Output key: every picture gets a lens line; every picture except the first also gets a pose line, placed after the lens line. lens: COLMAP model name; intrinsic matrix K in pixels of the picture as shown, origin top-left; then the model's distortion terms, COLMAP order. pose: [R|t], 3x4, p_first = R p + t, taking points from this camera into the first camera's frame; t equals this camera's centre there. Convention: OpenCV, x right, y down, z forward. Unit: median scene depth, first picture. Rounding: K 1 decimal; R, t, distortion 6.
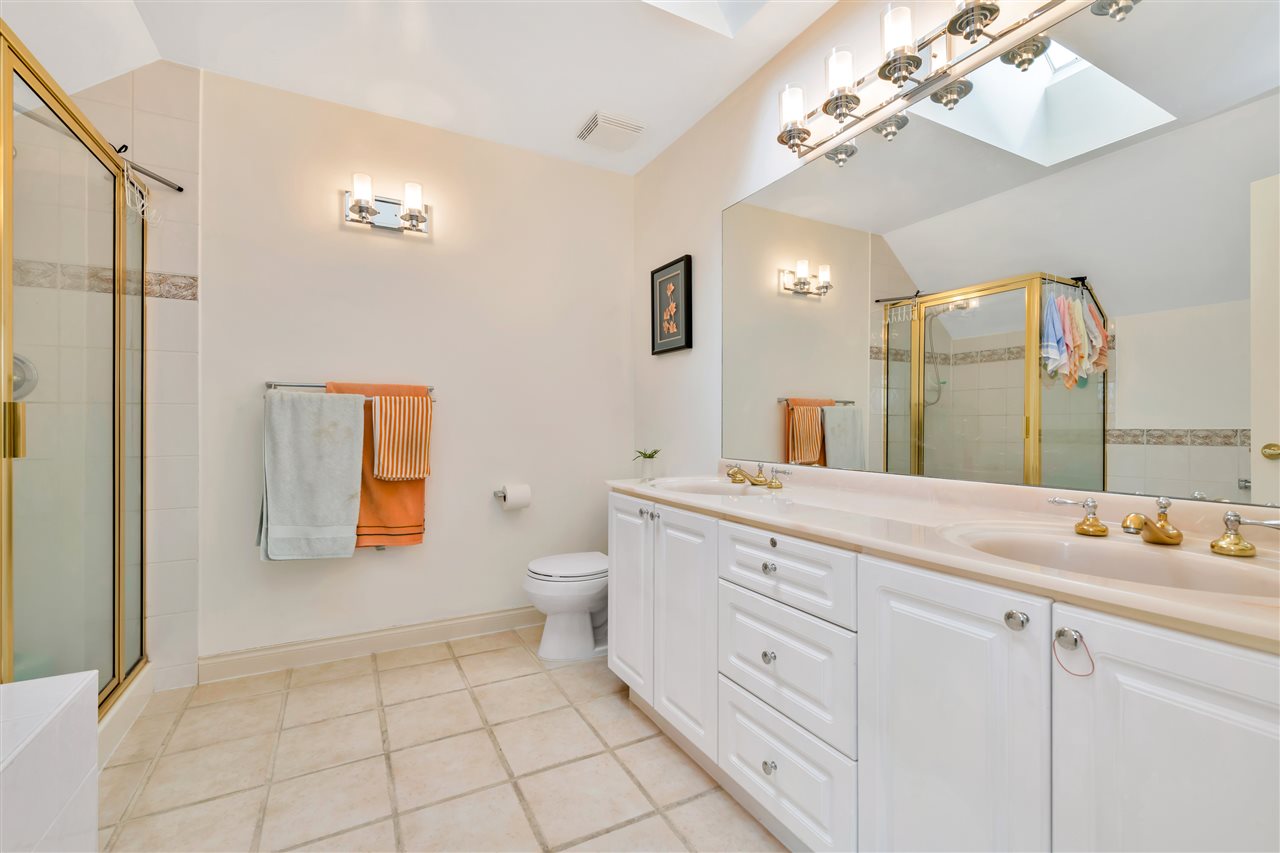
lens RADIAL K [[552.7, 0, 640.0], [0, 552.7, 416.3], [0, 0, 1]] dist [-0.000677, 0.000027]
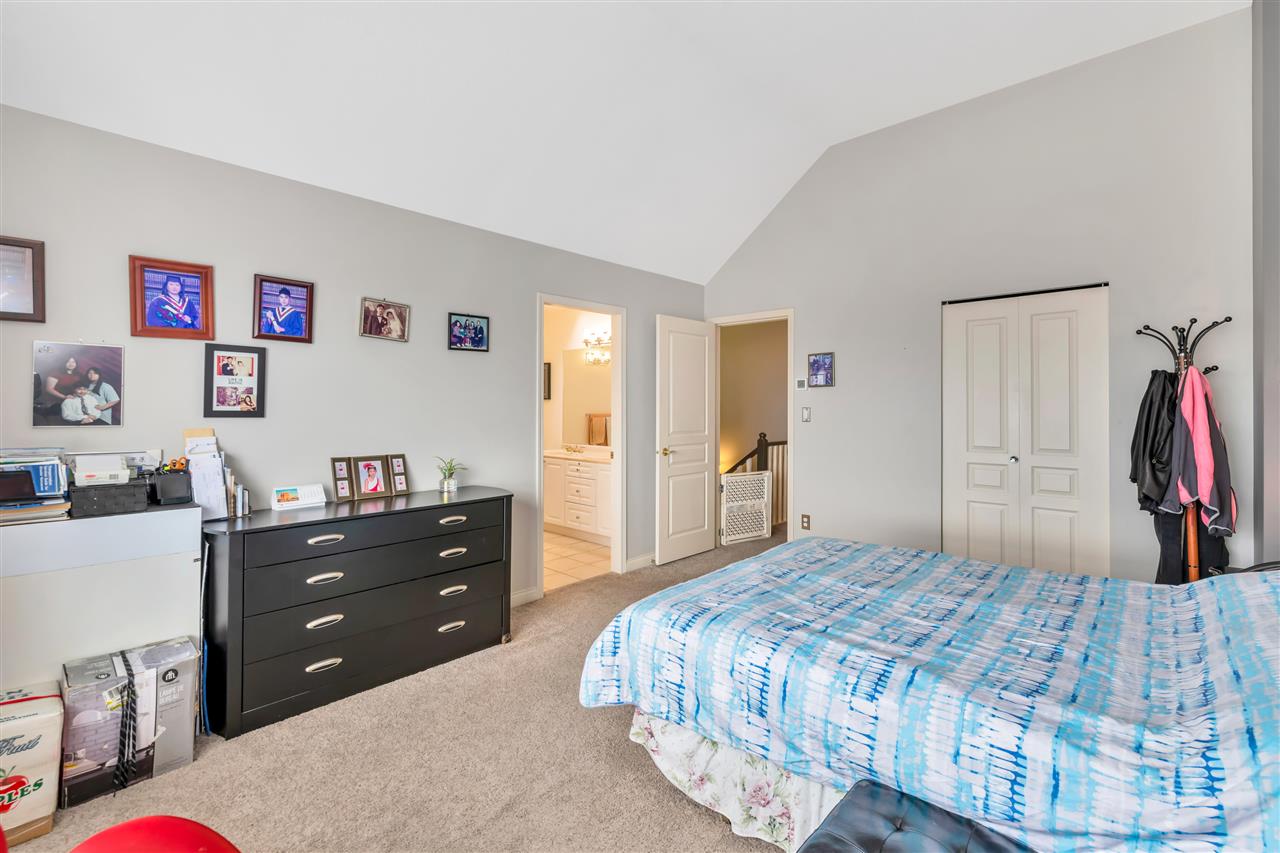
lens RADIAL K [[552.7, 0, 640.0], [0, 552.7, 416.3], [0, 0, 1]] dist [-0.000677, 0.000027]
pose [[0.947847, -0.001563, 0.318722, -0.226777], [-0.008289, 0.999529, 0.029554, -0.088259], [-0.318618, -0.030654, 0.947387, -1.073887]]
